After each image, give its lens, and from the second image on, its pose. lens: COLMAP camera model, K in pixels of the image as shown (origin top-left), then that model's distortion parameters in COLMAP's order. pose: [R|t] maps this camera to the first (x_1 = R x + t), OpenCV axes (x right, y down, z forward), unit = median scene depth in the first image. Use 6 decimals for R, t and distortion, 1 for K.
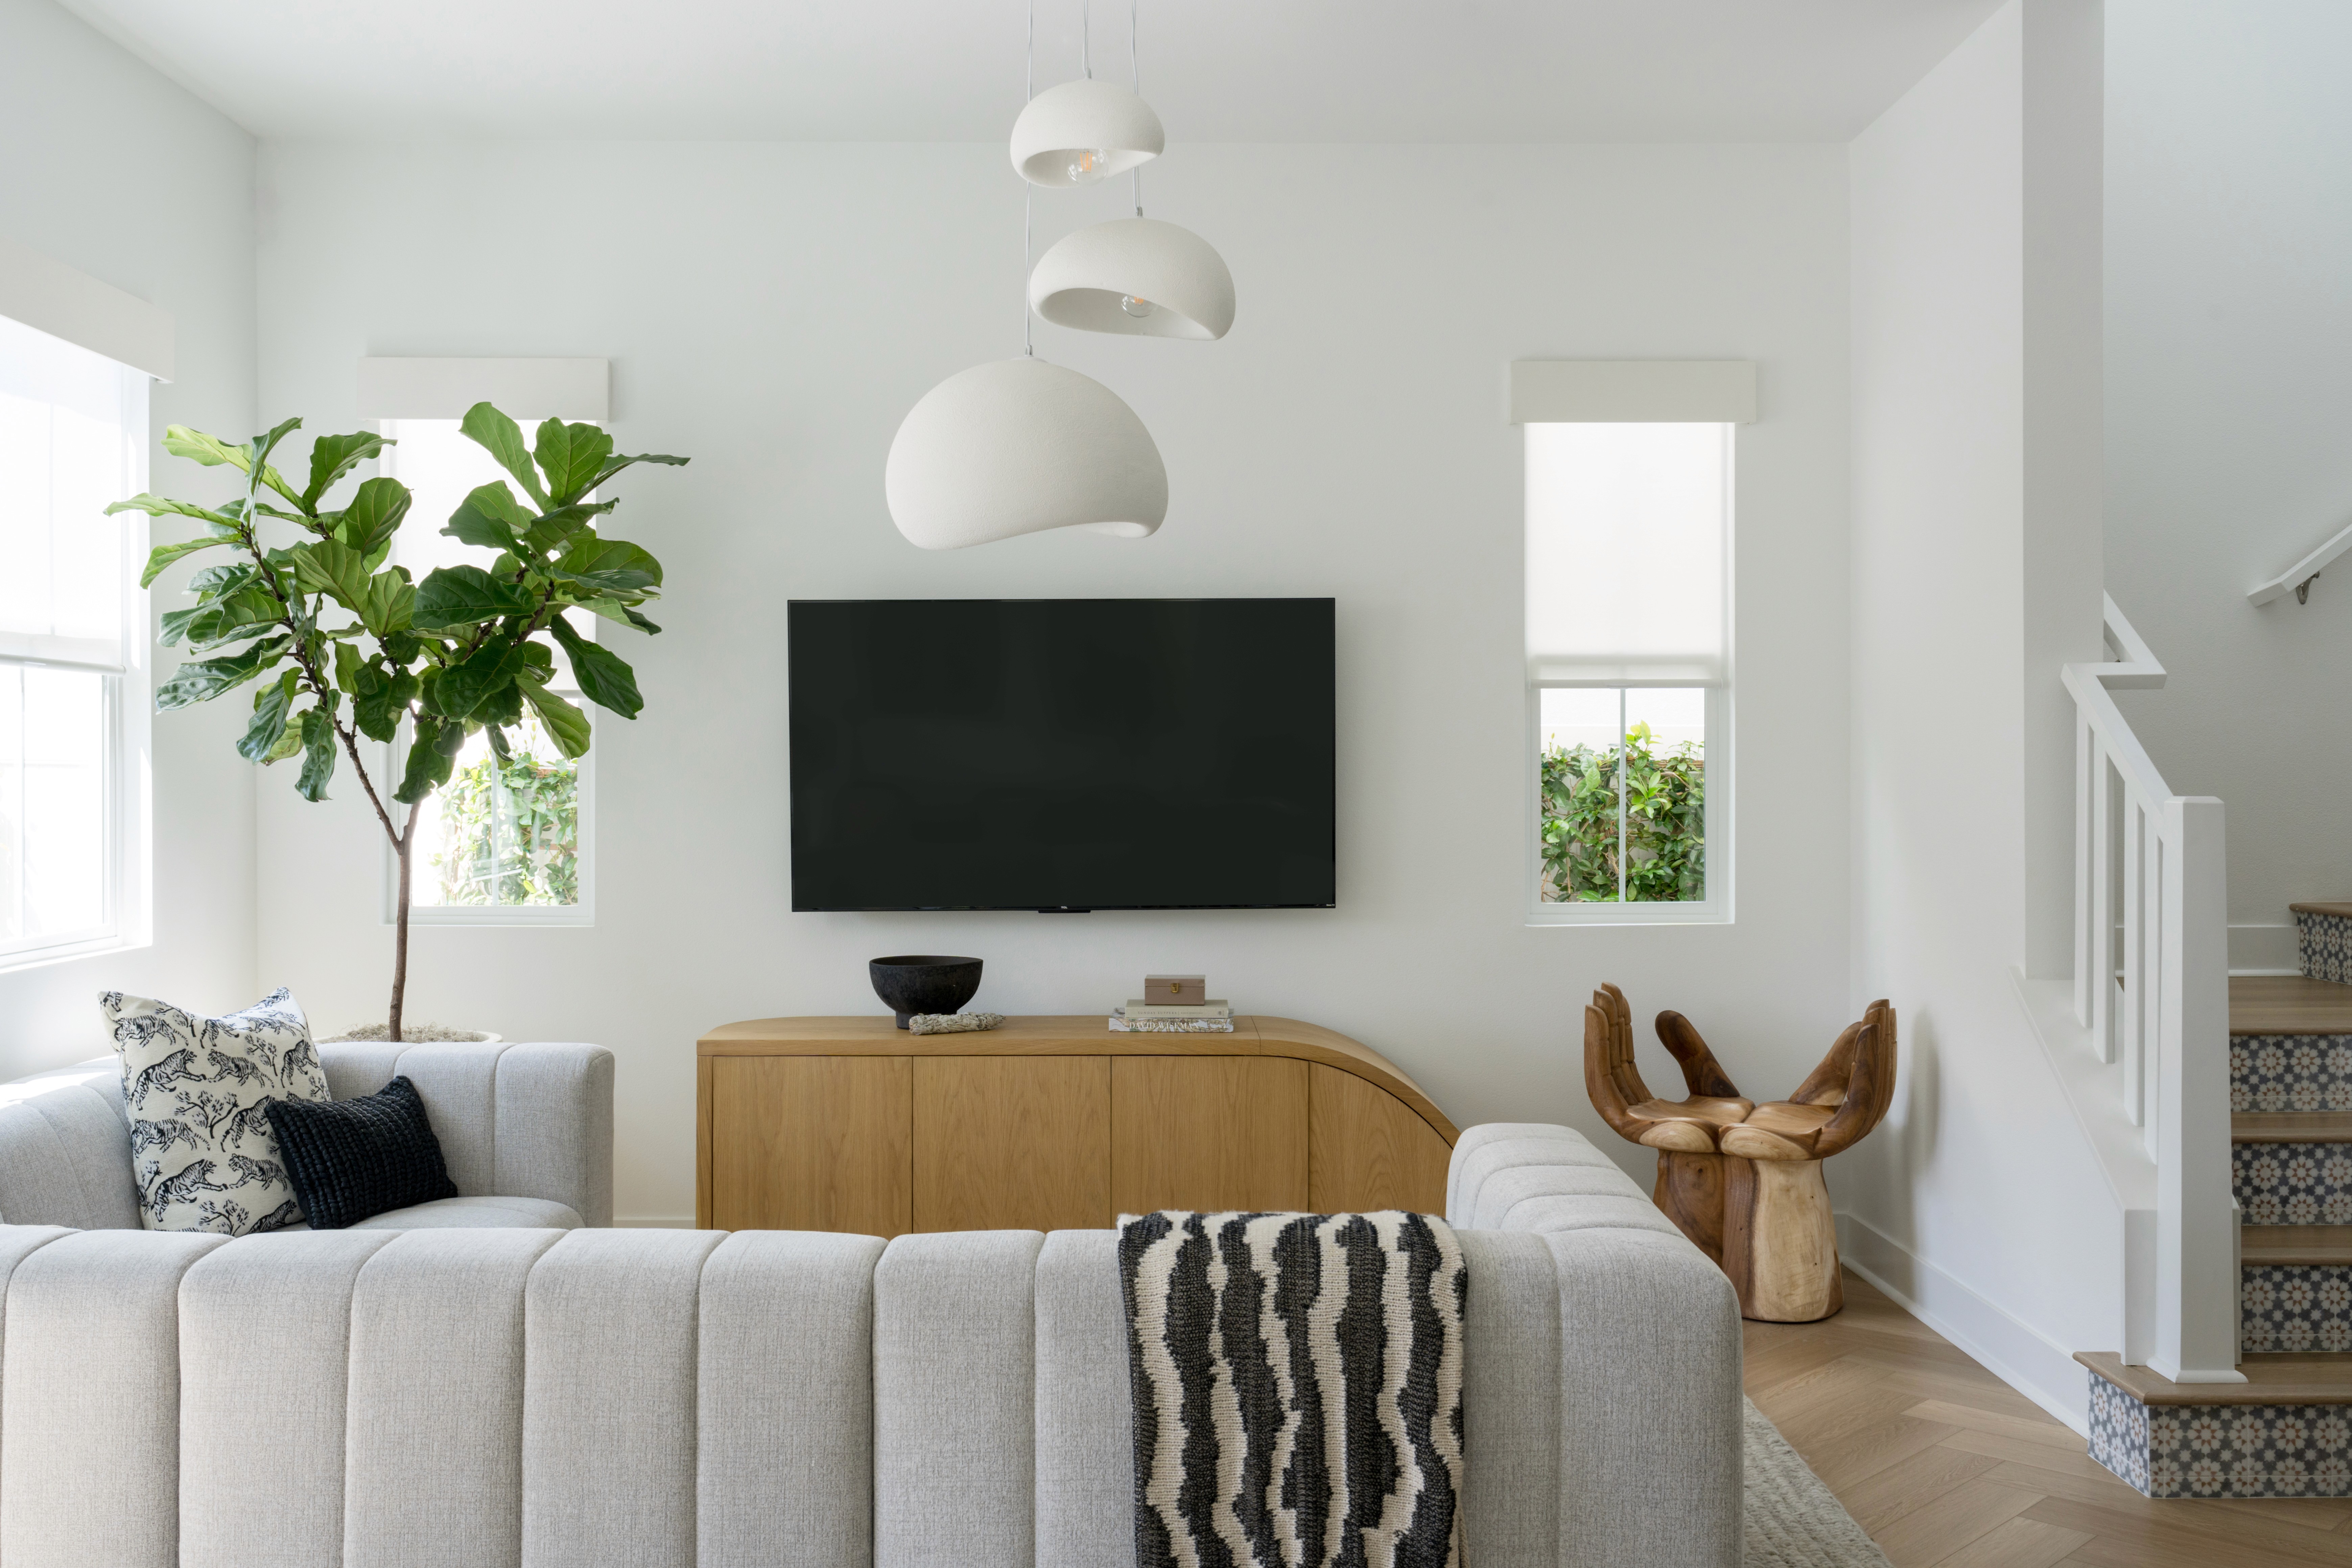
lens RADIAL K [[2224.5, 0, 1176.0], [0, 2224.5, 784.0], [0, 0, 1]] dist [0.010807, 0.021525]
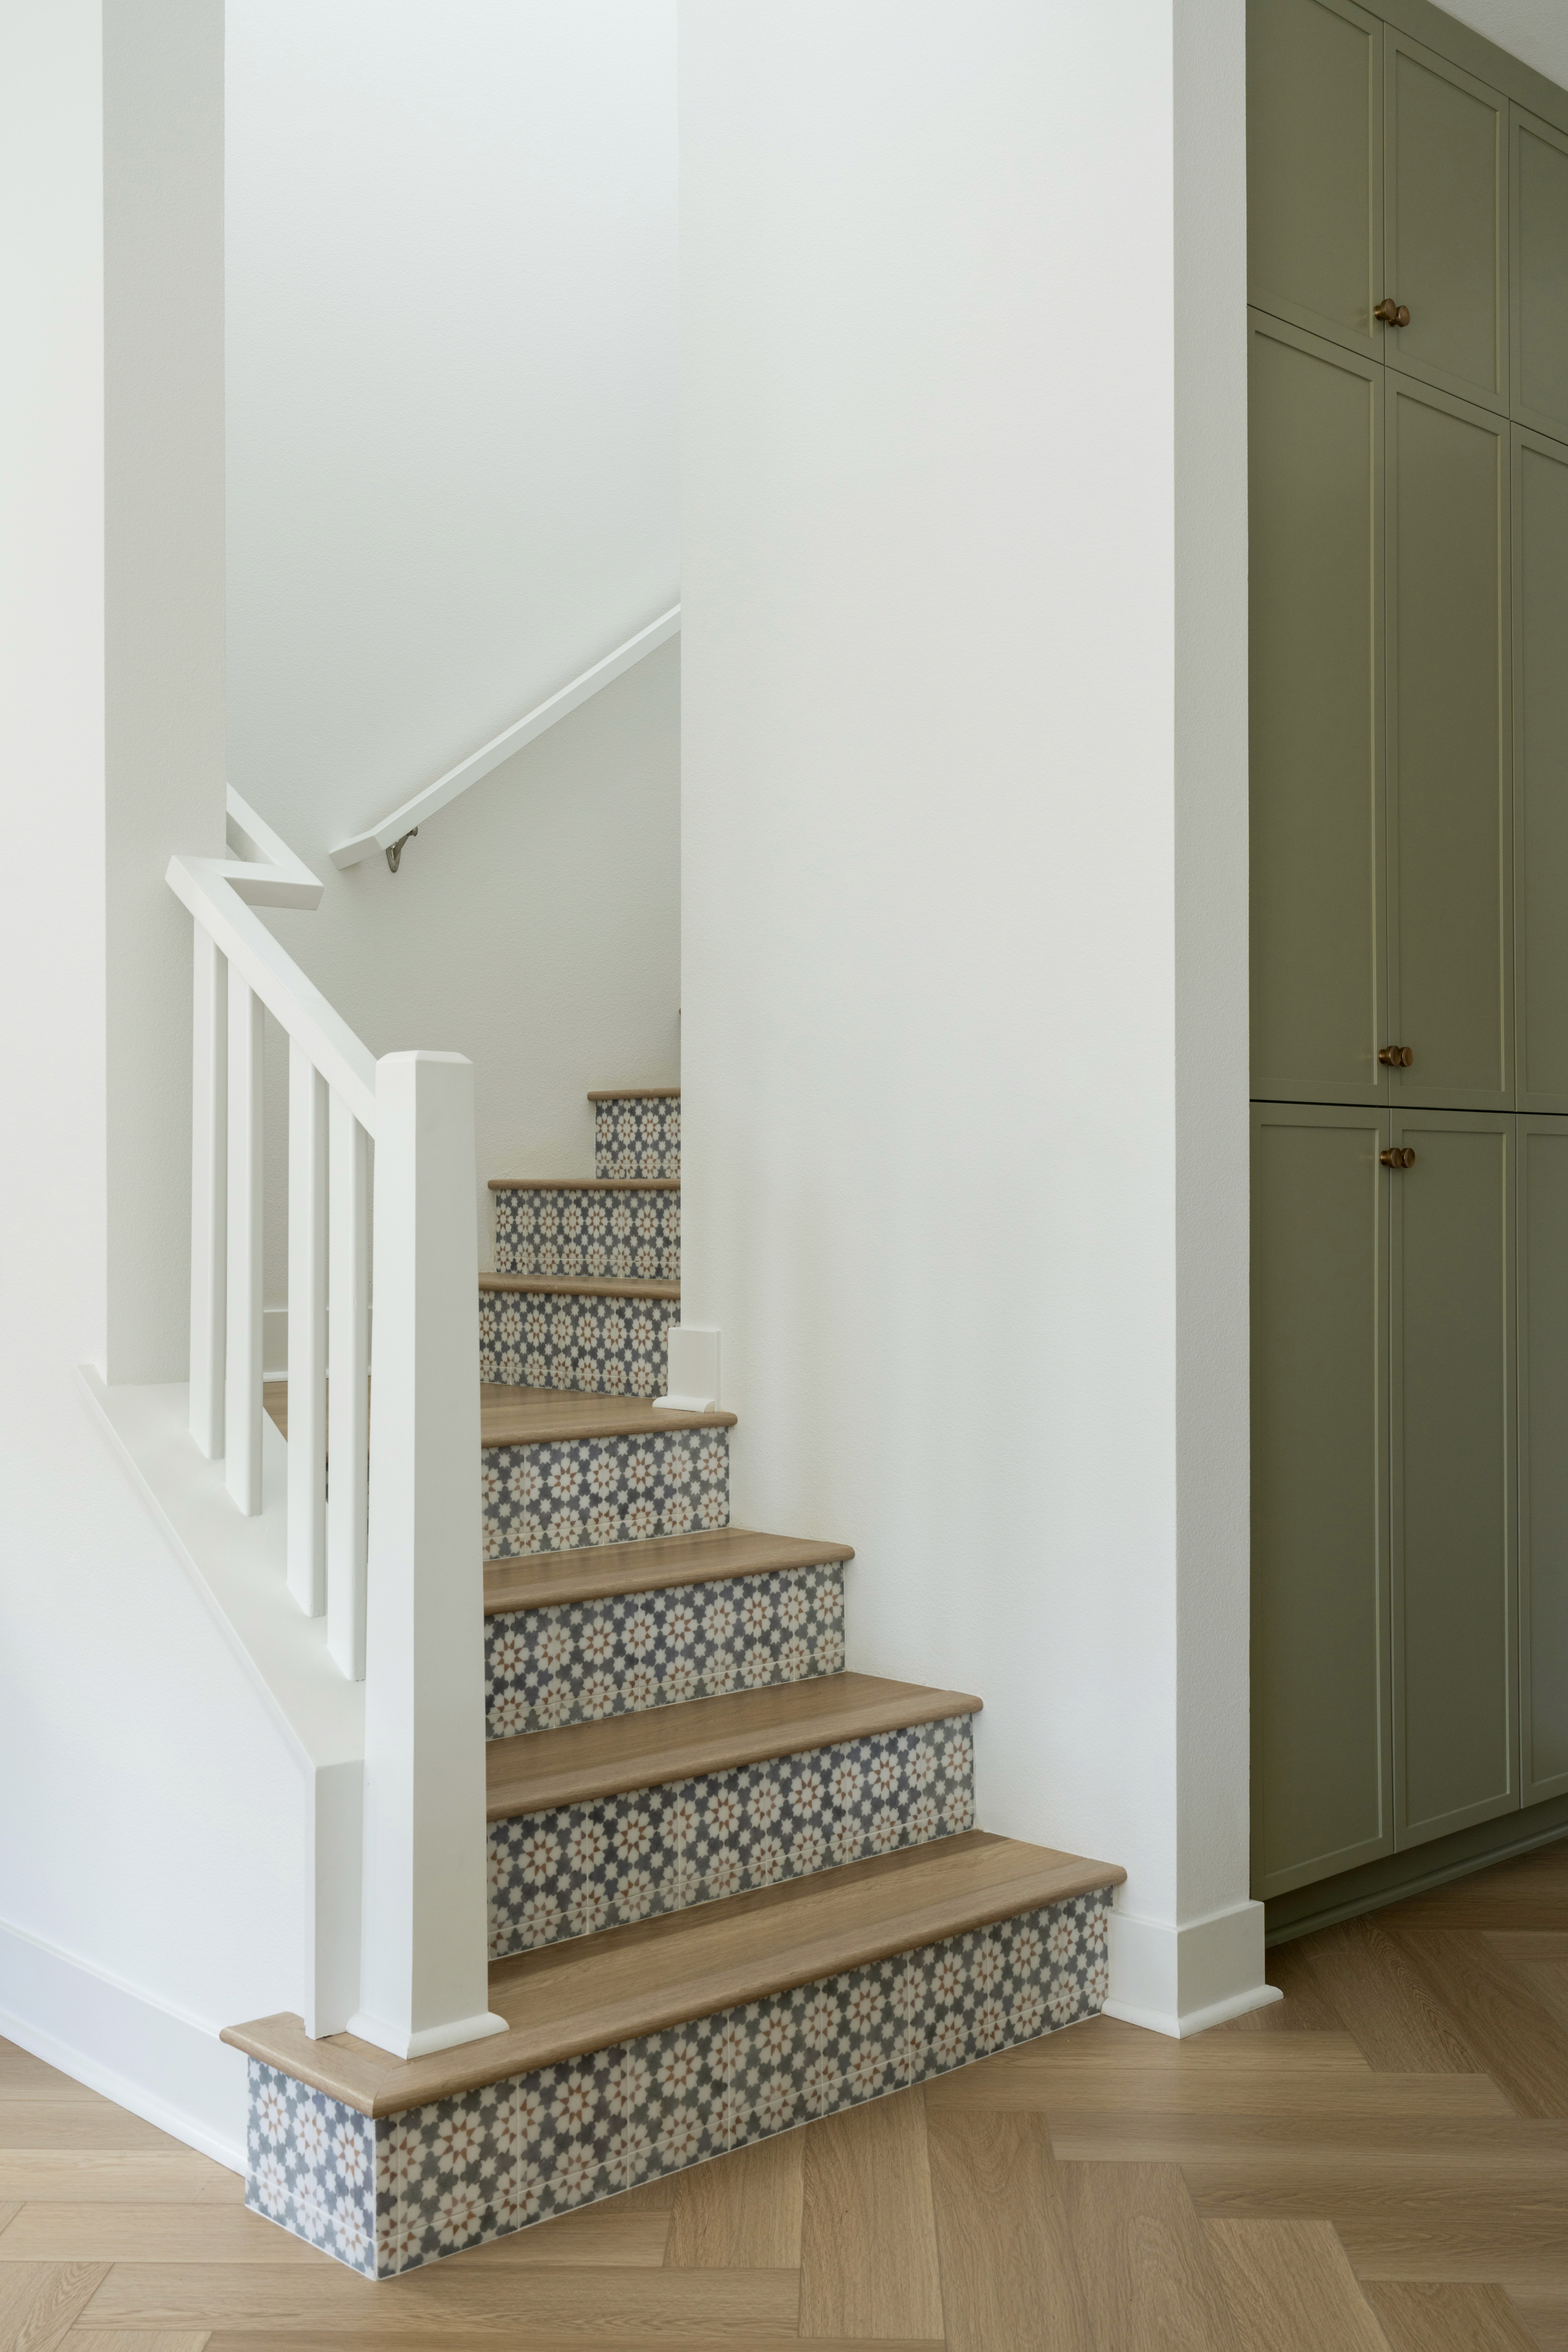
lens RADIAL K [[2368.7, 0, 784.0], [0, 2368.7, 1176.0], [0, 0, 1]] dist [0.001028, -0.004205]
pose [[0.741749, 0.010342, 0.670597, 0.106682], [0.003745, 0.999802, -0.019562, 0.051901], [-0.670667, 0.017022, 0.741564, 0.476517]]
